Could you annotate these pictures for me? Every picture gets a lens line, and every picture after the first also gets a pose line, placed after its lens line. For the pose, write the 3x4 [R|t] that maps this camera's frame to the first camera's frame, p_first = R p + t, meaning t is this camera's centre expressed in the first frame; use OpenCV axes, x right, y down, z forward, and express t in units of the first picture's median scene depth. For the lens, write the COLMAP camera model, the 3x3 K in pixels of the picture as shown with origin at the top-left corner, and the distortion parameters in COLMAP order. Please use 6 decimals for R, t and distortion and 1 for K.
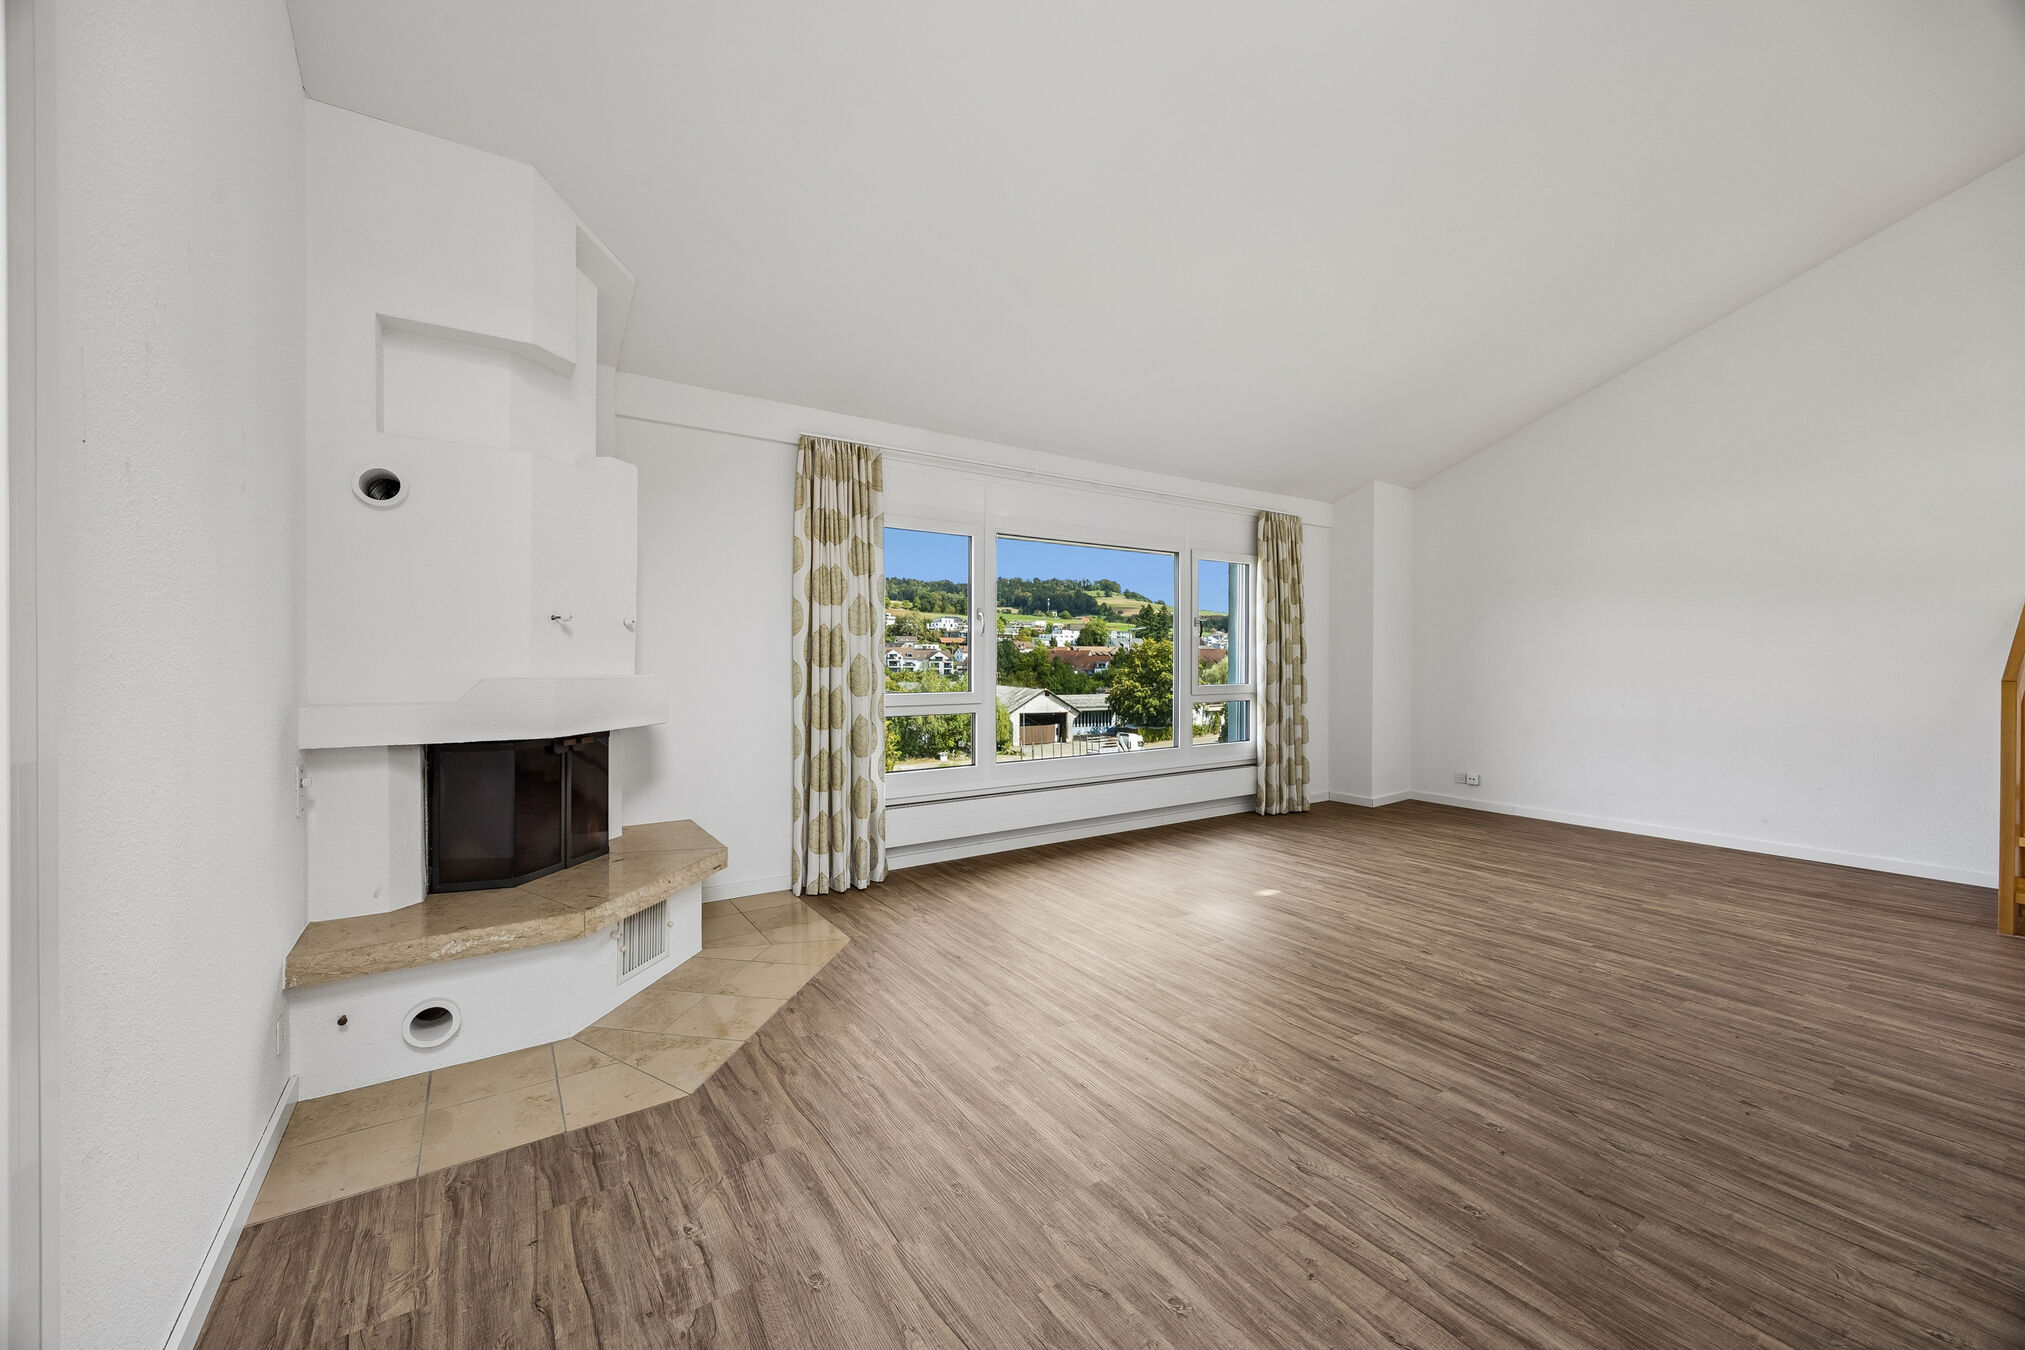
lens RADIAL K [[783.6, 0, 1013.4], [0, 783.6, 664.1], [0, 0, 1]] dist [-0.001105, 0.000167]
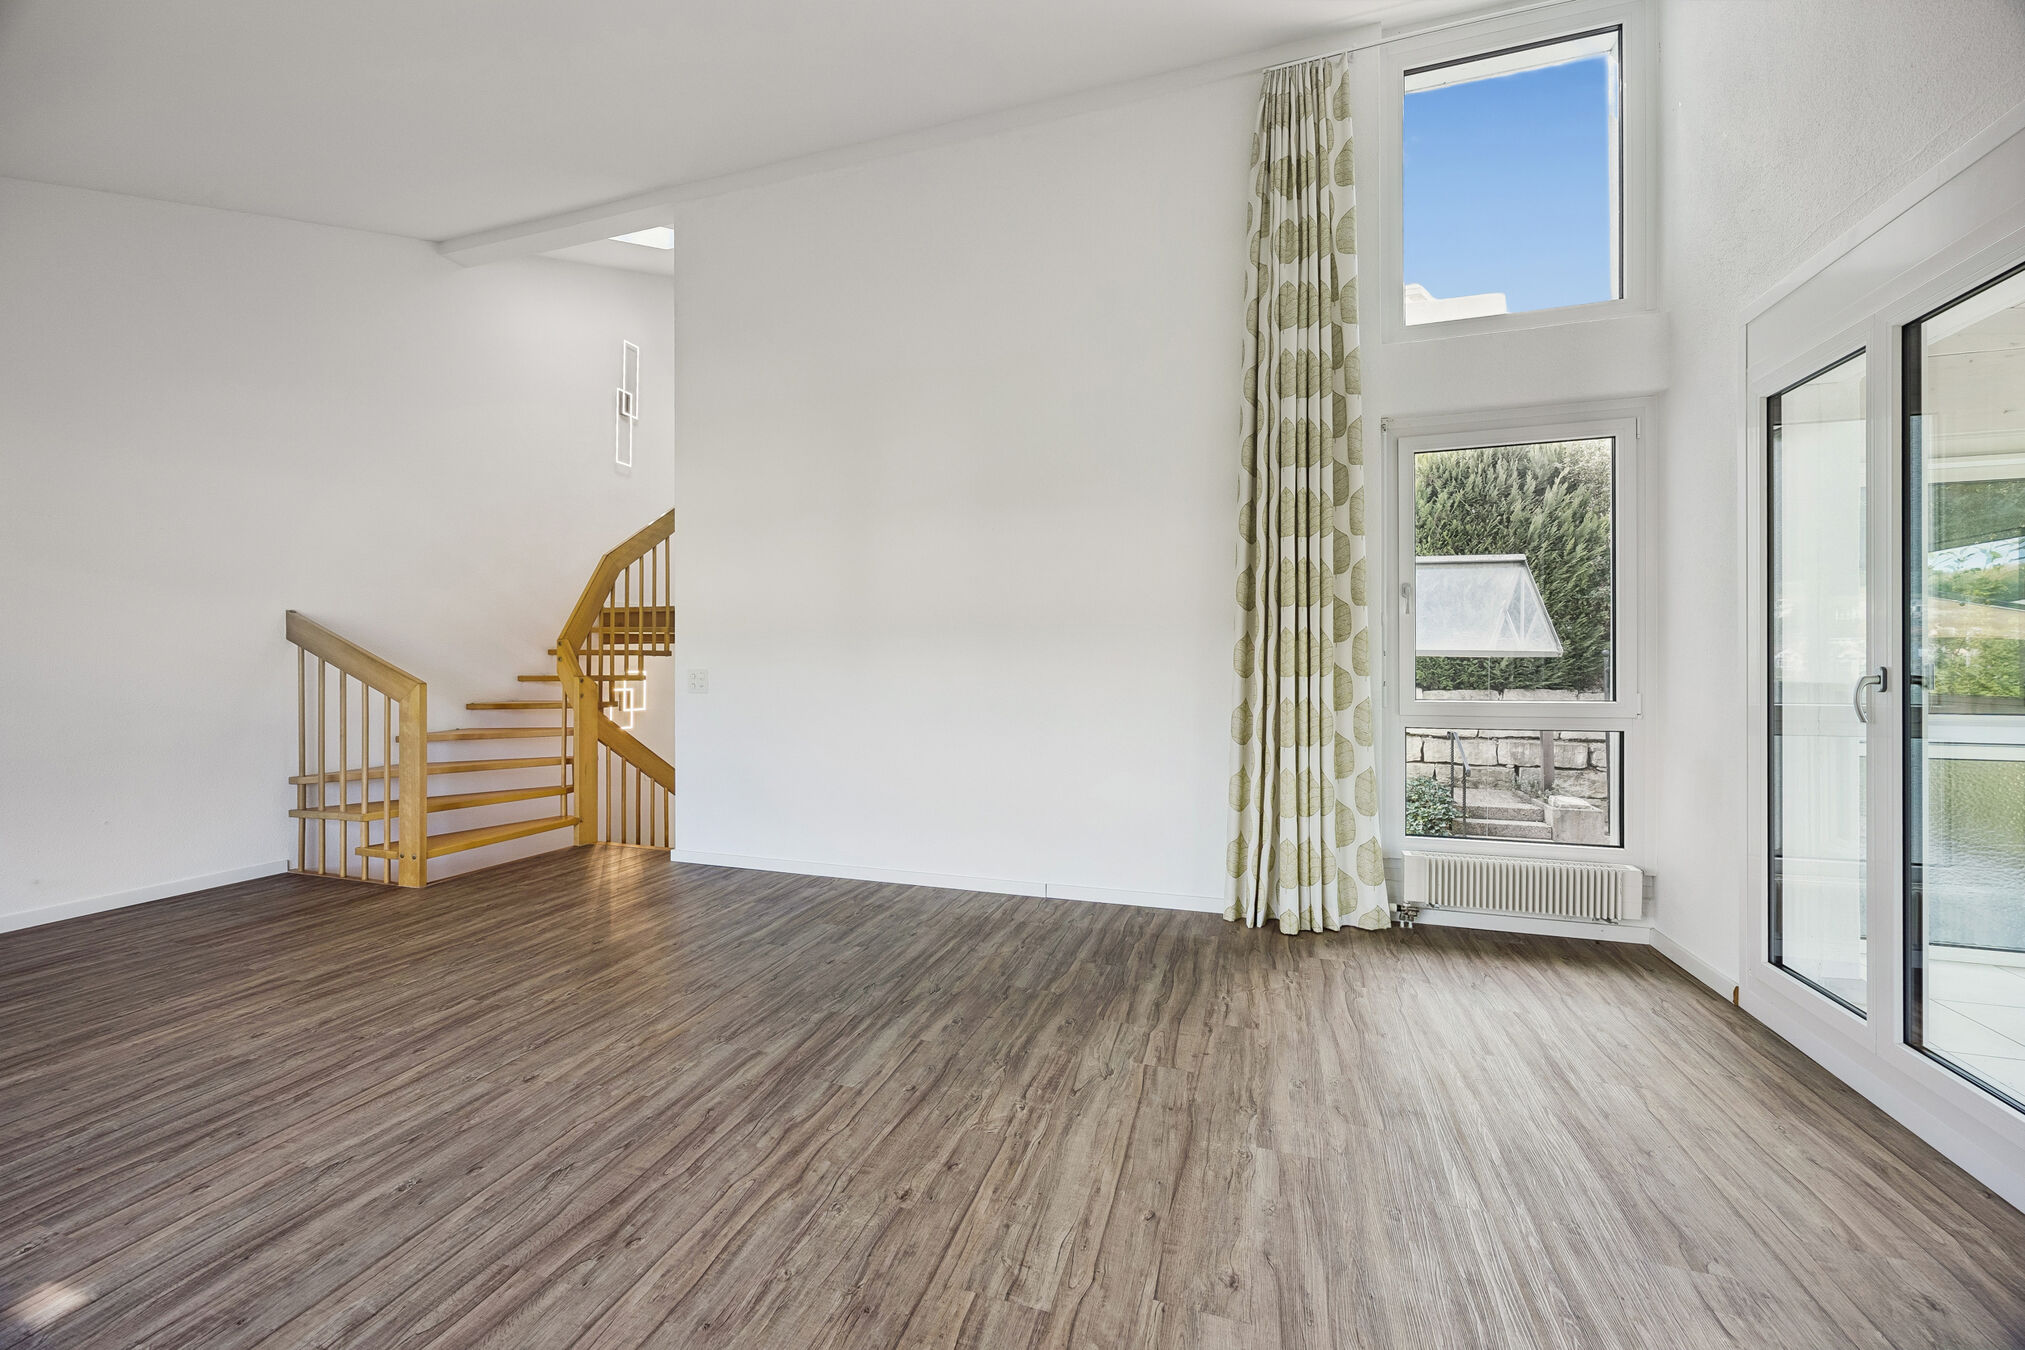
lens RADIAL K [[783.6, 0, 1012.7], [0, 783.6, 666.1], [0, 0, 1]] dist [-0.001105, 0.000167]
pose [[-0.616578, -0.002834, 0.787288, -0.335739], [0.005766, 0.999950, 0.008115, -0.009843], [-0.787272, 0.009543, -0.616531, 1.223109]]
